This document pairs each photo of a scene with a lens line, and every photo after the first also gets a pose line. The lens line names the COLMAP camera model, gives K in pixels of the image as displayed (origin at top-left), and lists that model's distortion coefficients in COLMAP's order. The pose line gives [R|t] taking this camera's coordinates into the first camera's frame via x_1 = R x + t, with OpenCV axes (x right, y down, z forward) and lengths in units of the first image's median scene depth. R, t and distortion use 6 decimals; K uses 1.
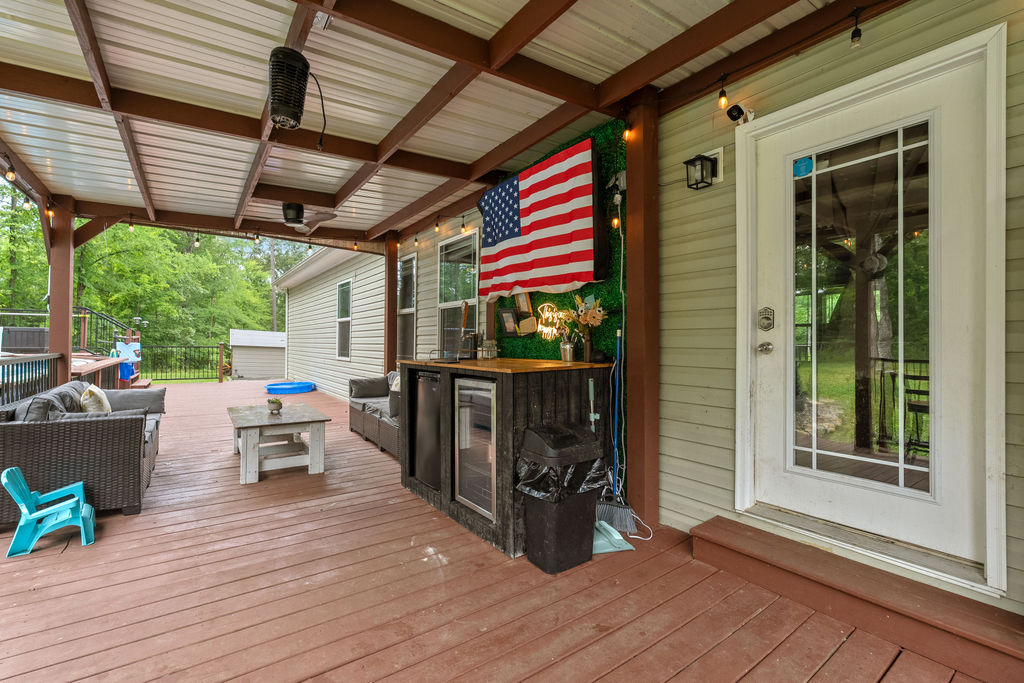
lens RADIAL K [[448.6, 0, 510.0], [0, 448.6, 340.8], [0, 0, 1]] dist [-0.005191, 0.000390]
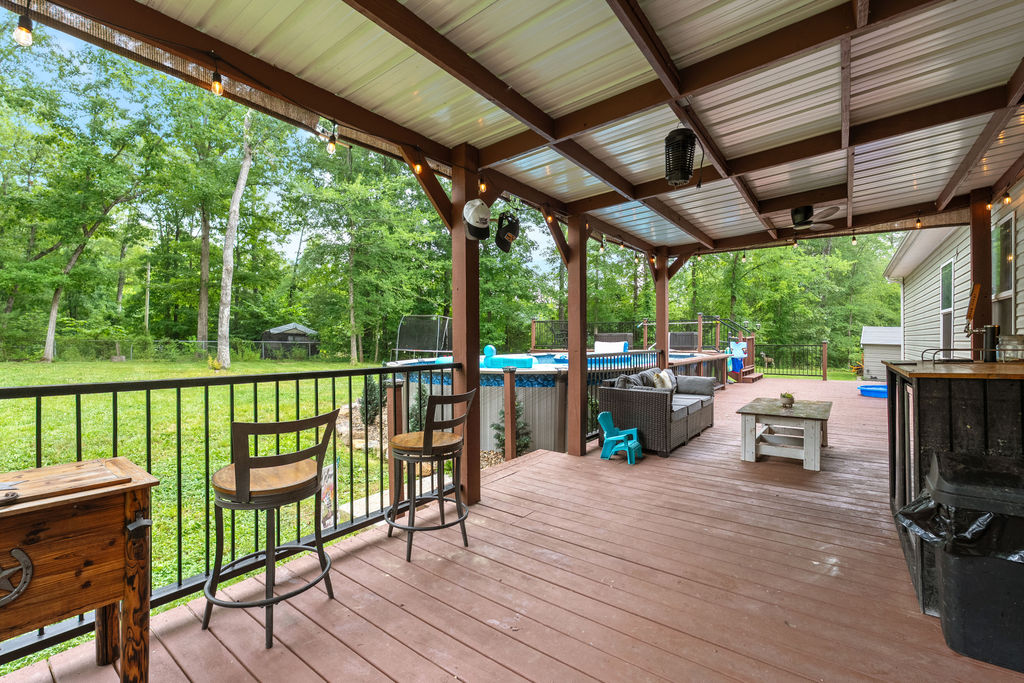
lens RADIAL K [[448.6, 0, 507.5], [0, 448.6, 343.6], [0, 0, 1]] dist [-0.005191, 0.000390]
pose [[0.294692, -0.005431, -0.955577, 0.349287], [0.014309, 0.999897, -0.001270, 0.001178], [0.955485, -0.013299, 0.294739, 0.049132]]
